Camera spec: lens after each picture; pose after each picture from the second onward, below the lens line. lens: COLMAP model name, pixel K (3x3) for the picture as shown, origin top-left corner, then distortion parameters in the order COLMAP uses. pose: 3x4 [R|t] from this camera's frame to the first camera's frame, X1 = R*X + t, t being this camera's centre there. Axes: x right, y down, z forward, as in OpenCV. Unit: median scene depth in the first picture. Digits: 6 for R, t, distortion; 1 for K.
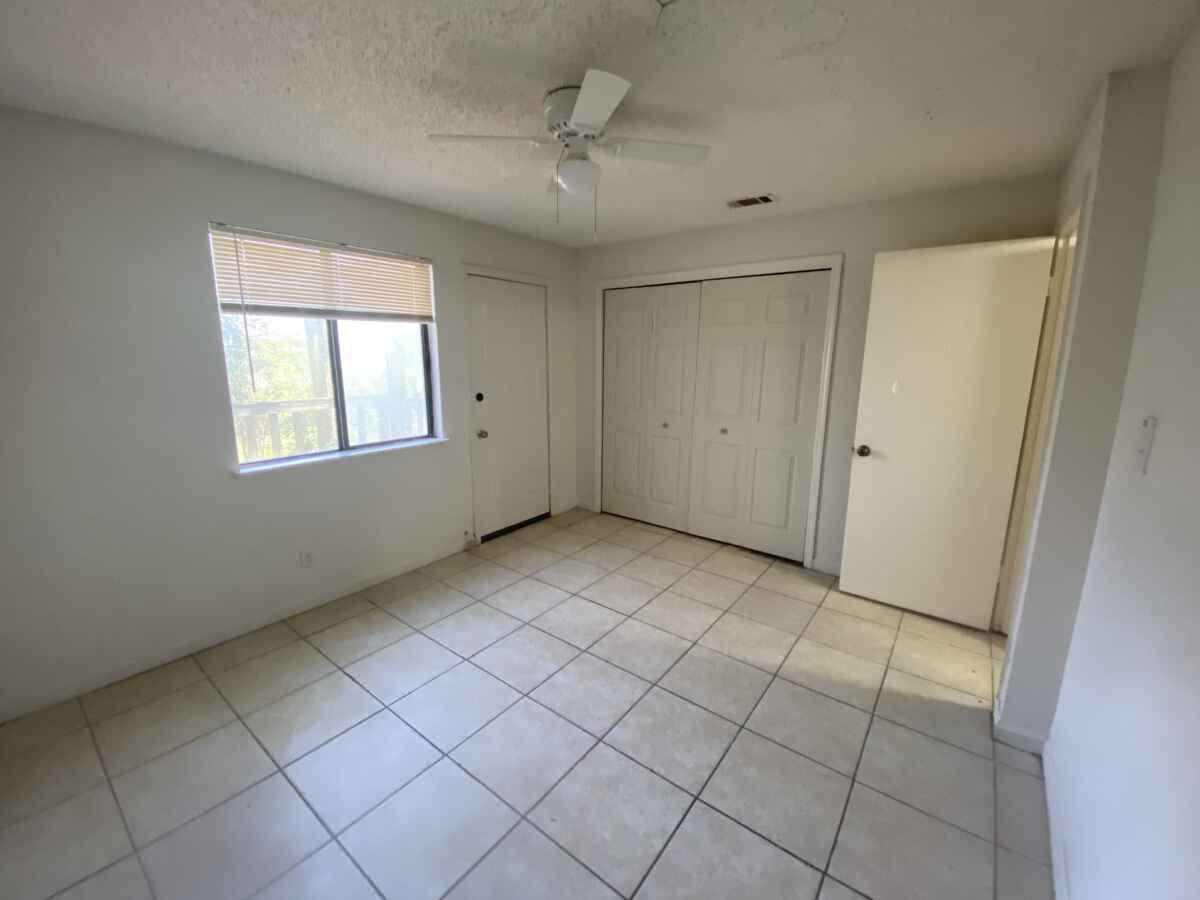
lens RADIAL K [[489.8, 0, 603.0], [0, 489.8, 455.9], [0, 0, 1]] dist [0.028183, -0.021727]
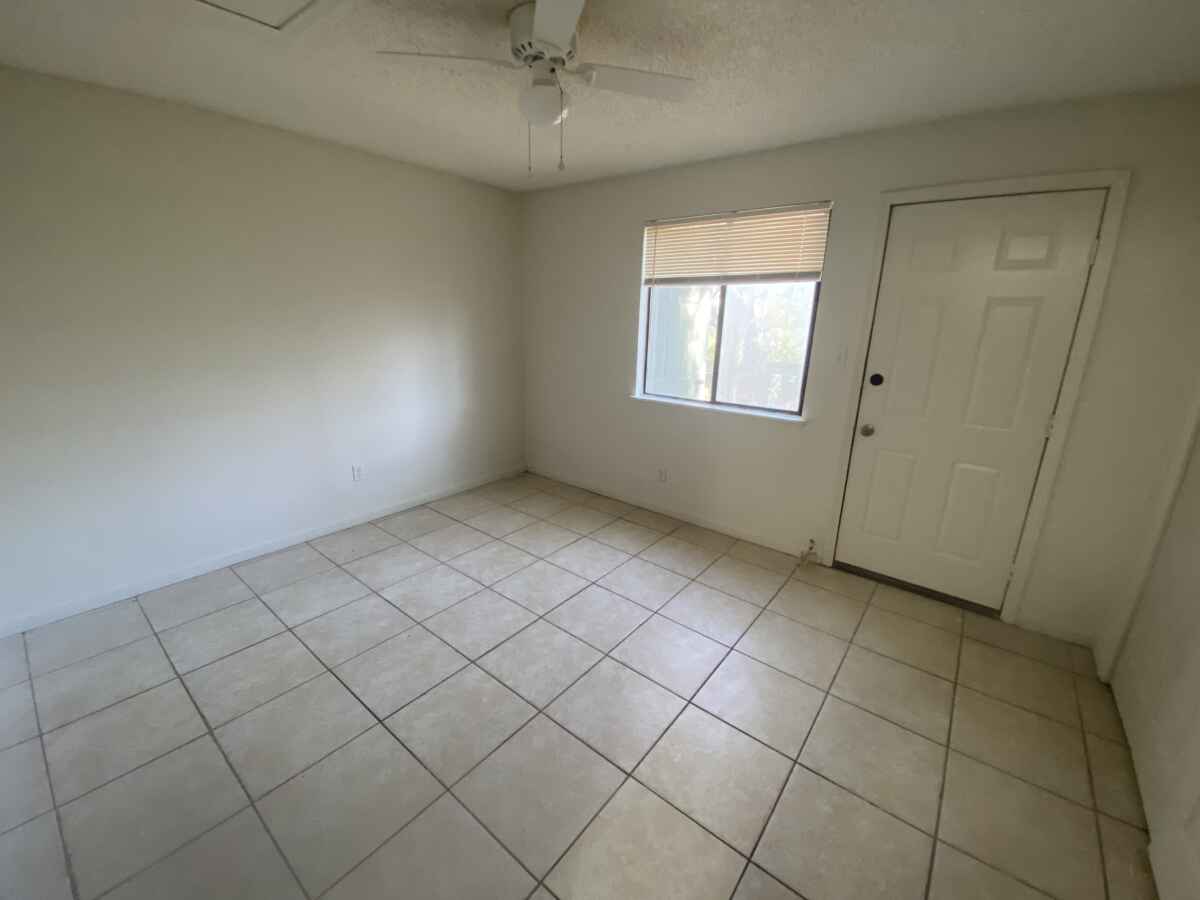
lens RADIAL K [[502.3, 0, 600.0], [0, 502.3, 450.0], [0, 0, 1]] dist [0.065862, -0.037702]
pose [[-0.043142, 0.263413, -0.963718, 0.656506], [-0.229332, 0.936248, 0.266171, -0.166229], [0.972392, 0.232495, 0.020017, 0.780353]]
